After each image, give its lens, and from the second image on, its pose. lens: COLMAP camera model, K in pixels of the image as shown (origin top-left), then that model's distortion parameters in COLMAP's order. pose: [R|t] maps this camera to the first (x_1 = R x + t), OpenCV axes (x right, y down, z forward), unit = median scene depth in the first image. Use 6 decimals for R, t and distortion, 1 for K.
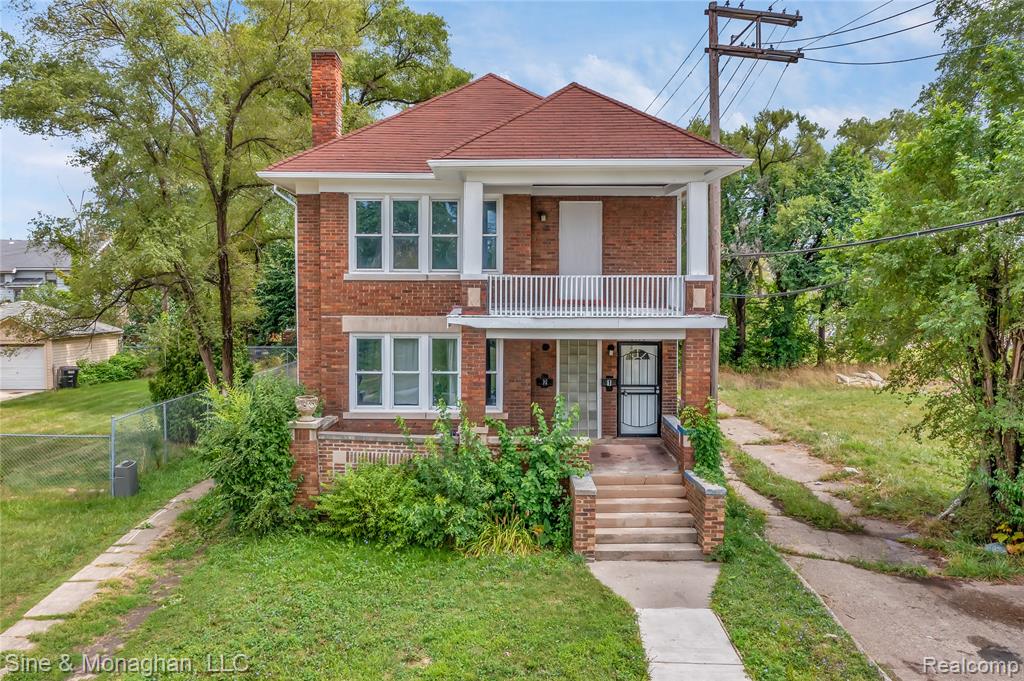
lens RADIAL K [[828.8, 0, 513.8], [0, 828.8, 332.9], [0, 0, 1]] dist [-0.007033, 0.009696]
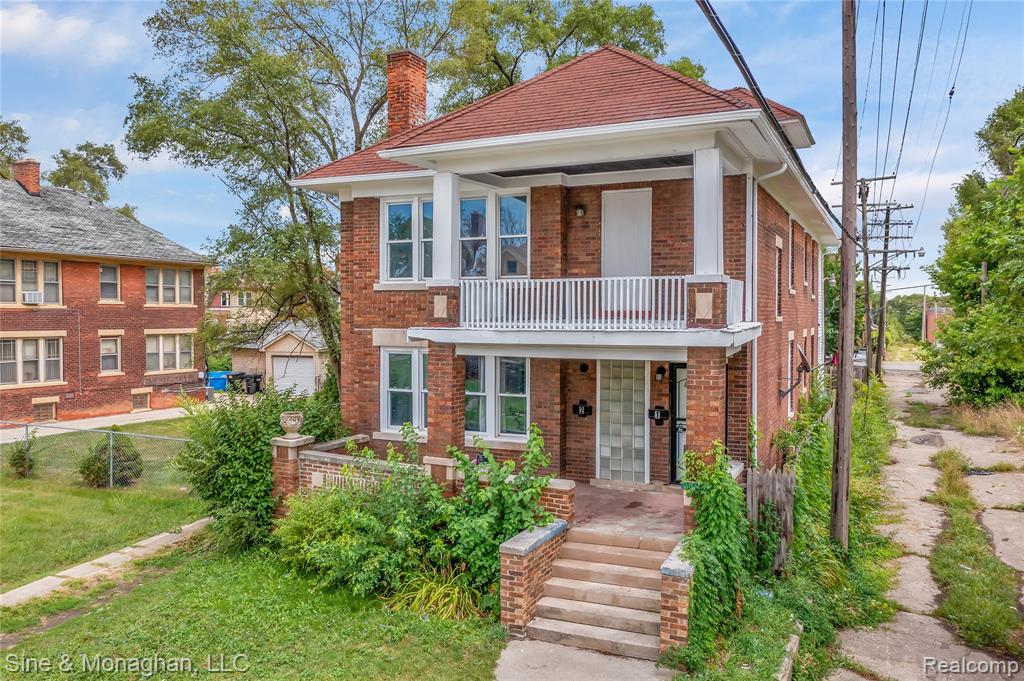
lens RADIAL K [[828.8, 0, 509.1], [0, 828.8, 344.2], [0, 0, 1]] dist [-0.007033, 0.009696]
pose [[0.899597, 0.013689, -0.436506, 0.340474], [-0.018401, 0.999809, -0.006567, 0.000269], [0.436332, 0.013940, 0.899678, 0.225716]]
